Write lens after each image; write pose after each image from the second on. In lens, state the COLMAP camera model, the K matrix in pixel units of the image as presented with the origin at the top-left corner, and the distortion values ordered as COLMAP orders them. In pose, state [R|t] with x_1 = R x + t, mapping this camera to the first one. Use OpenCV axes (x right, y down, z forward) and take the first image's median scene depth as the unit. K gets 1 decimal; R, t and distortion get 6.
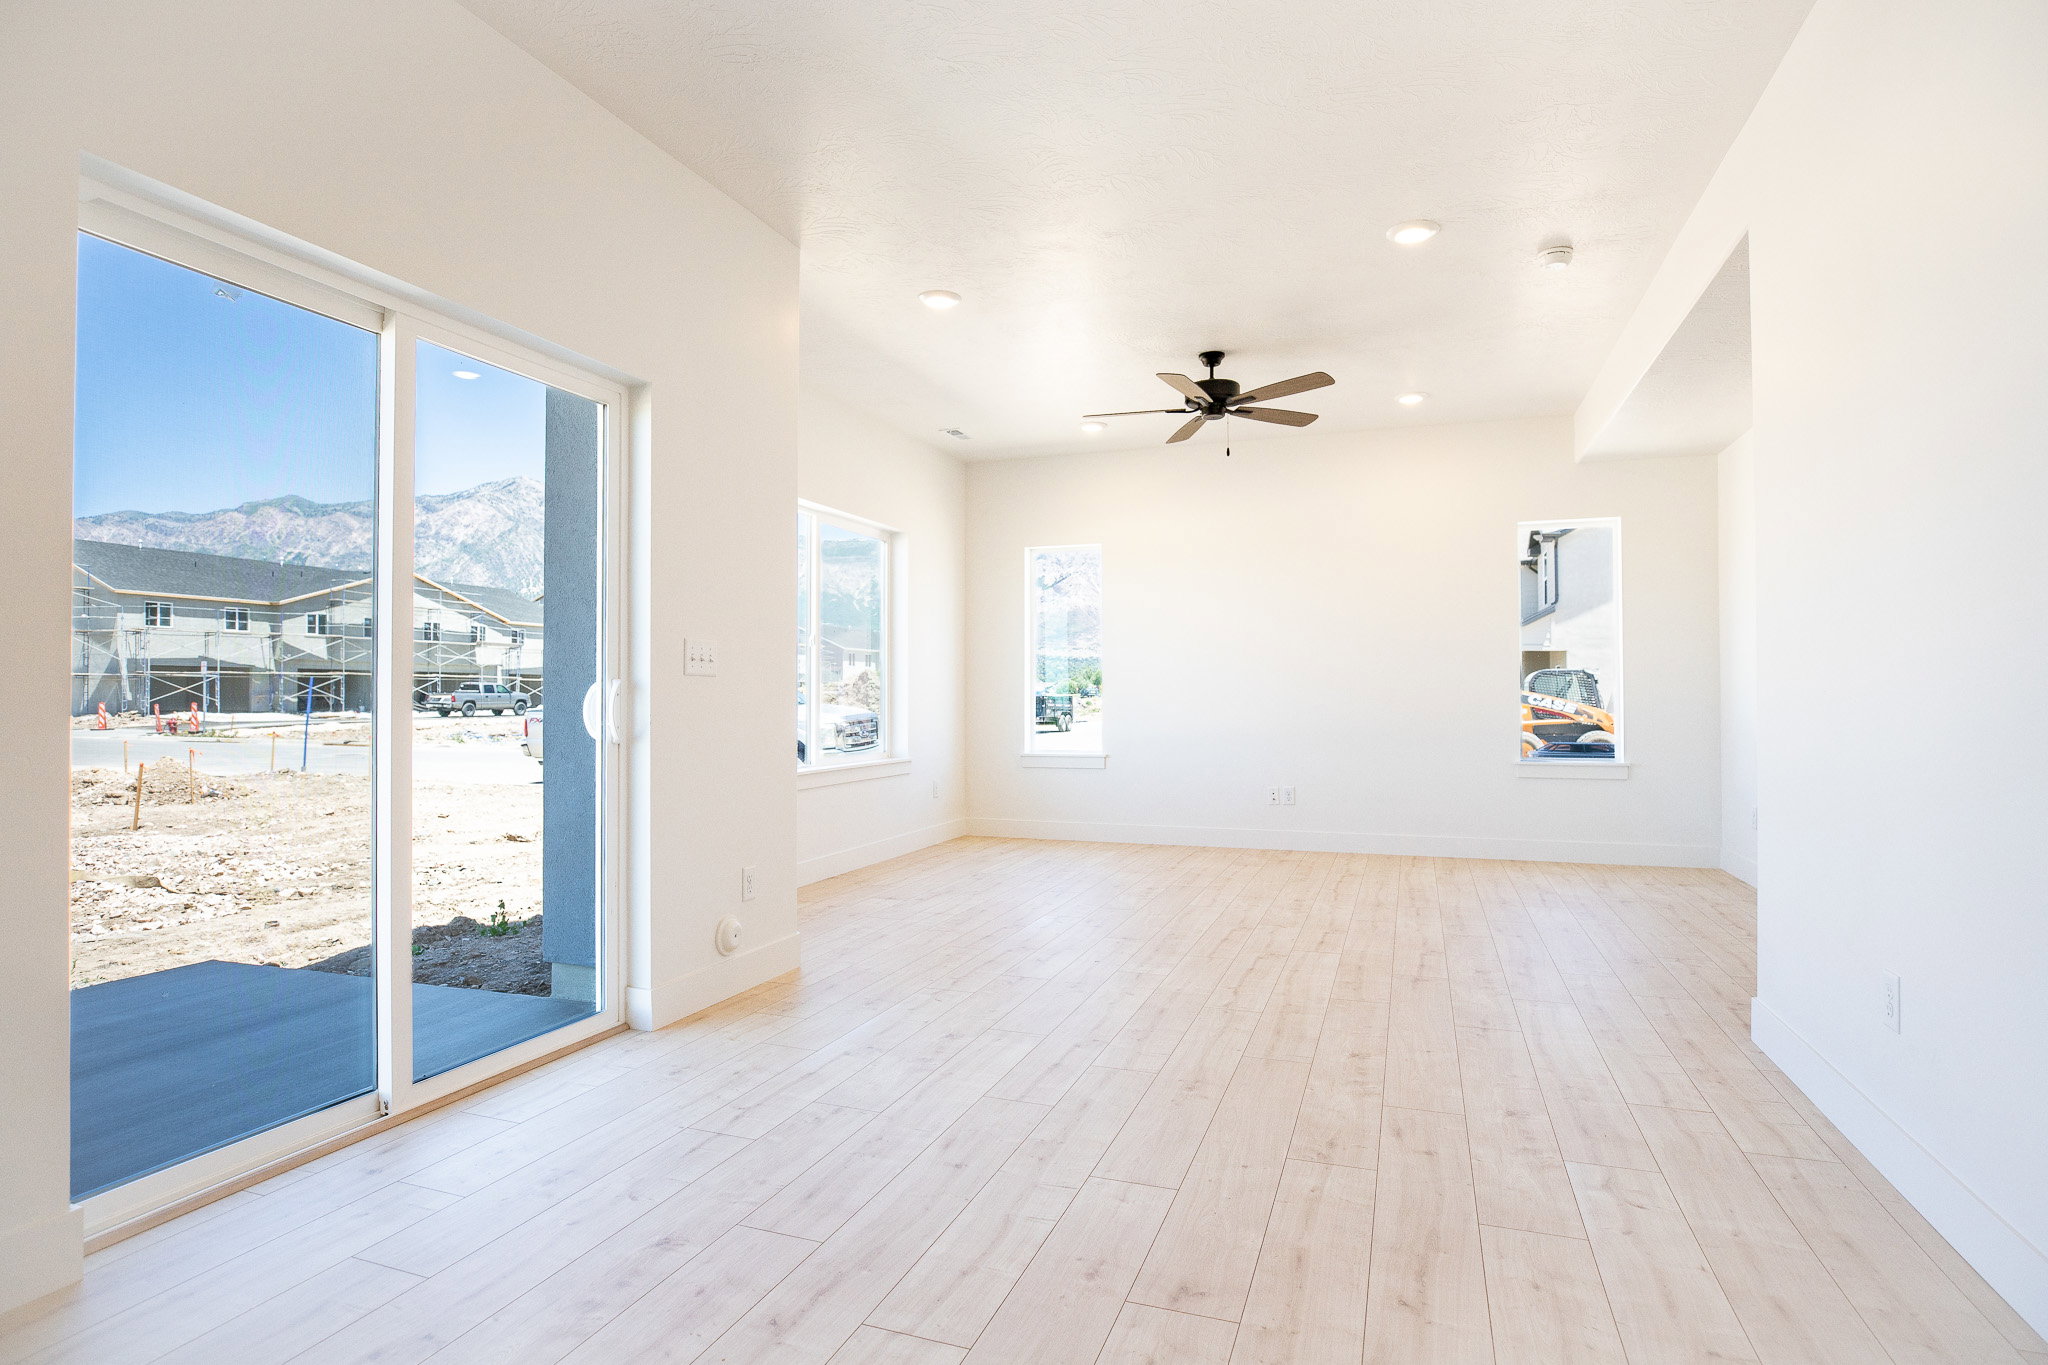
lens RADIAL K [[1096.9, 0, 1024.6], [0, 1096.9, 703.3], [0, 0, 1]] dist [-0.001172, -0.000114]
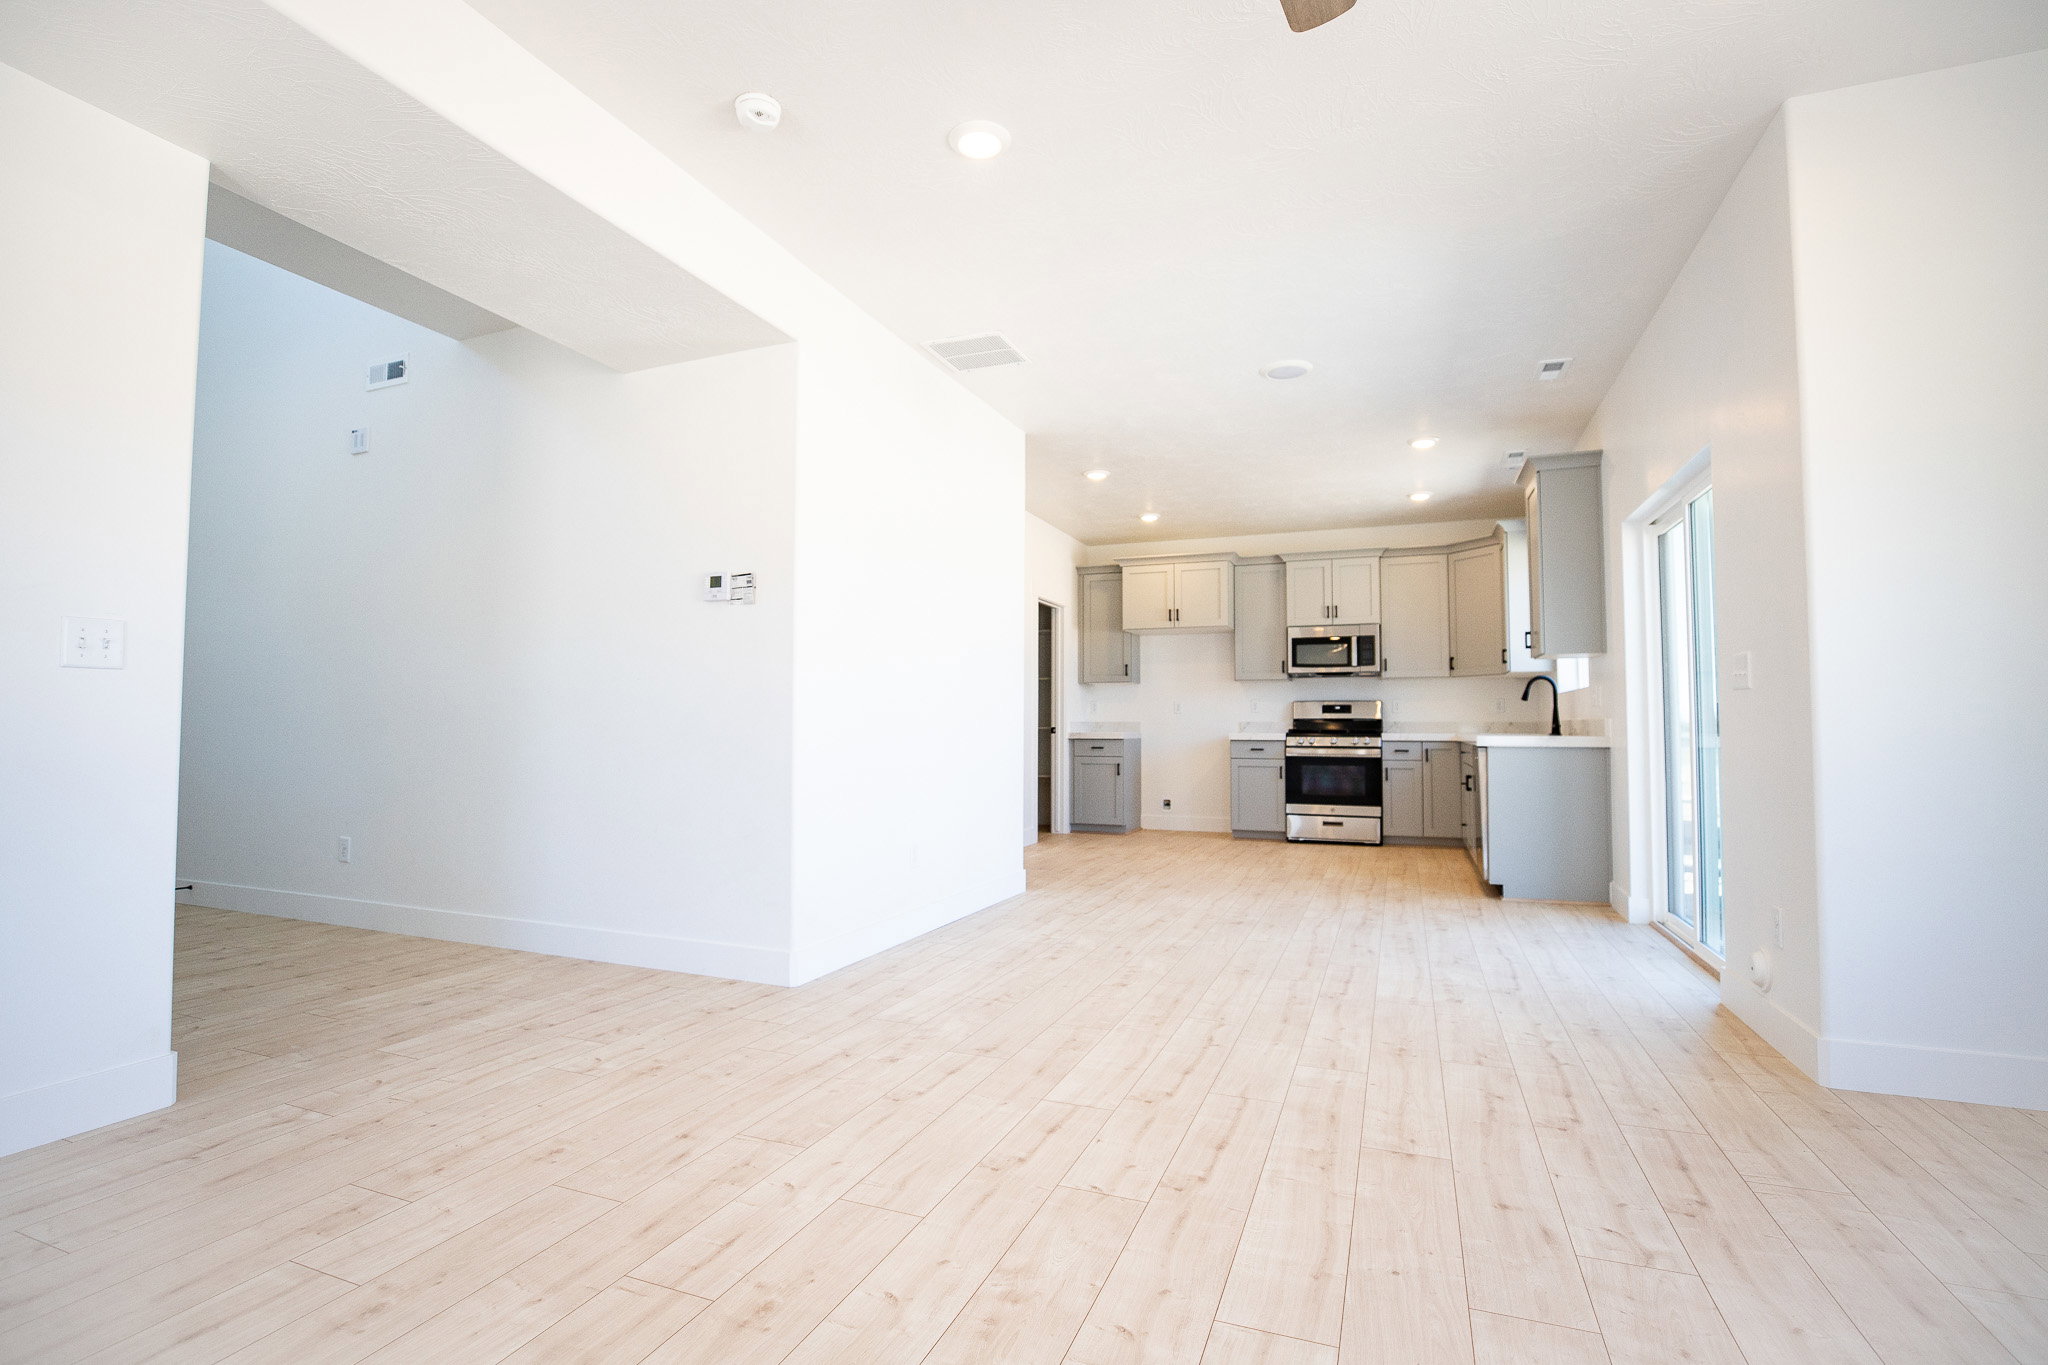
lens RADIAL K [[963.3, 0, 1024.0], [0, 963.3, 682.5], [0, 0, 1]] dist [-0.024118, 0.000018]
pose [[-0.999659, -0.004401, 0.025727, 0.357957], [-0.005612, 0.998871, -0.047180, 0.013177], [-0.025491, -0.047308, -0.998555, 1.976778]]
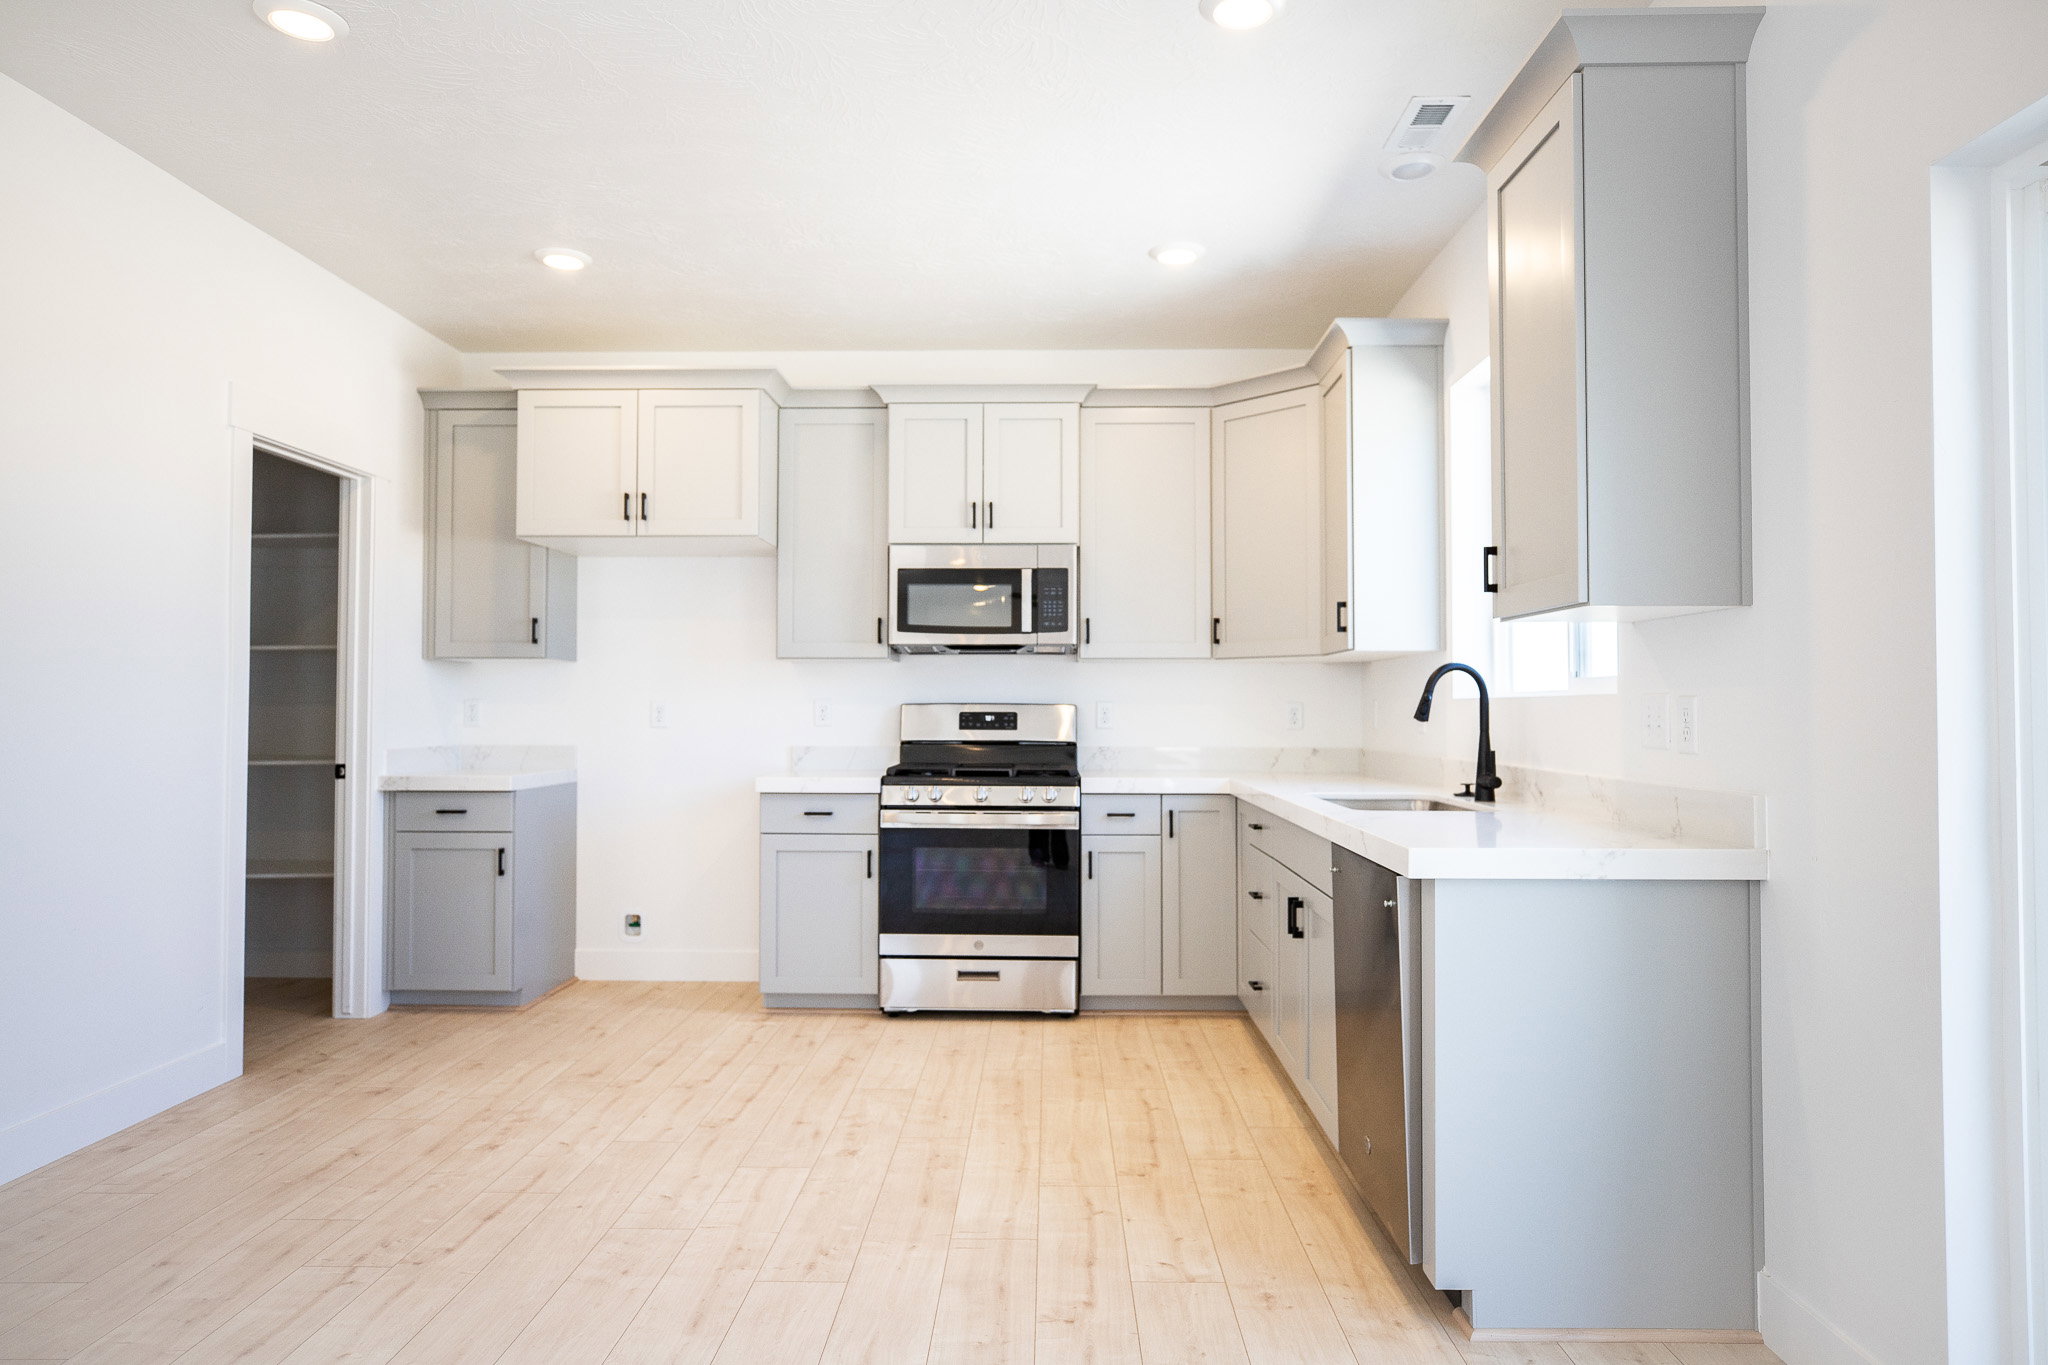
lens RADIAL K [[1277.7, 0, 1024.0], [0, 1277.7, 682.5], [0, 0, 1]] dist [0.000382, 0.000022]
pose [[-0.947209, -0.012526, -0.320372, 0.247980], [-0.004571, 0.999663, -0.025573, -0.010870], [0.320584, -0.022759, -0.946947, 1.585700]]
